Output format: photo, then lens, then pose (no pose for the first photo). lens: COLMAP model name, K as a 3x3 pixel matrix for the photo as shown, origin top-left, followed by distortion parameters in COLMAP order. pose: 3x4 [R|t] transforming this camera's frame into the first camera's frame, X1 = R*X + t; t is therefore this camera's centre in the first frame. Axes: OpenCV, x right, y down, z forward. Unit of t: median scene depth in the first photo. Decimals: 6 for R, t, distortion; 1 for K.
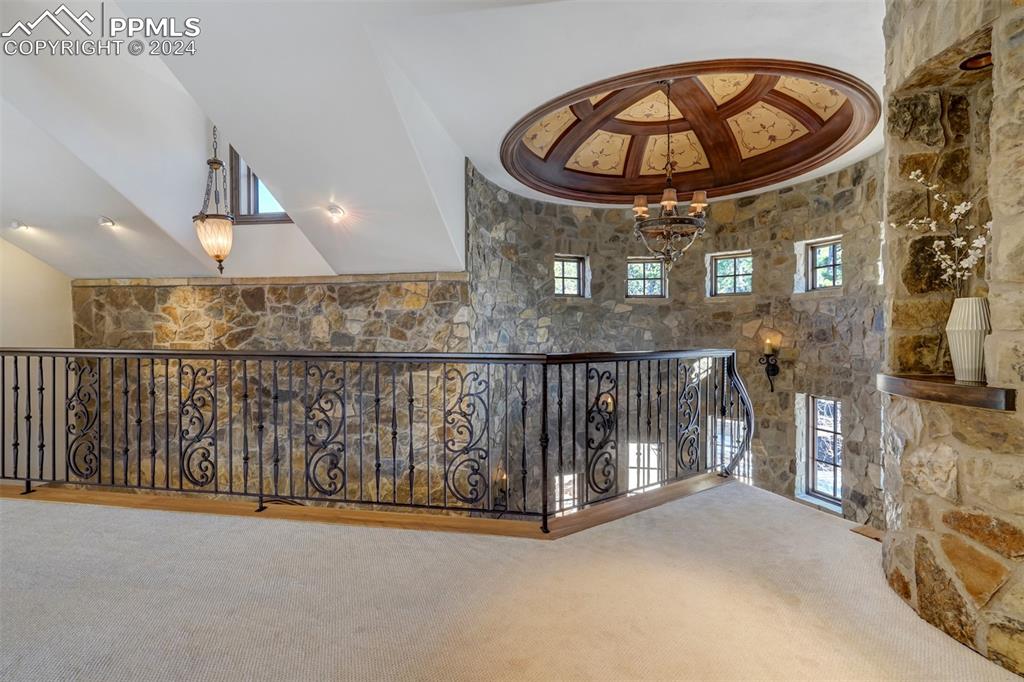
lens RADIAL K [[470.1, 0, 509.0], [0, 470.1, 336.0], [0, 0, 1]] dist [0.001519, -0.000069]
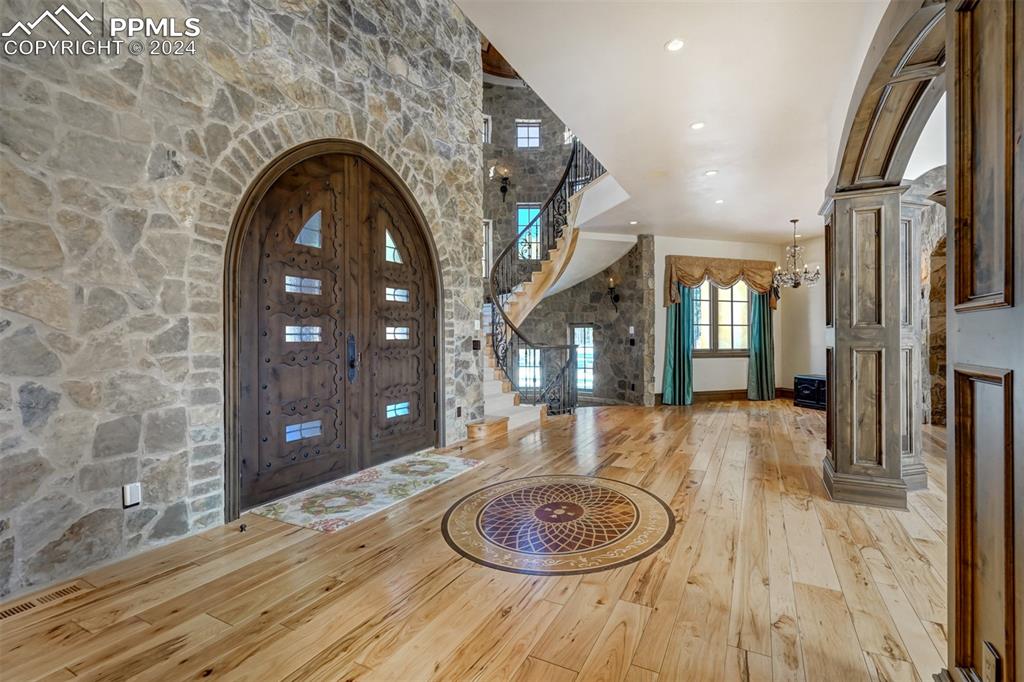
lens RADIAL K [[470.1, 0, 509.0], [0, 470.1, 336.0], [0, 0, 1]] dist [0.001519, -0.000069]
pose [[0.309152, 0.000588, 0.951013, -1.068835], [0.006918, 0.999972, -0.002868, 0.613454], [-0.950988, 0.007466, 0.309139, 0.454848]]
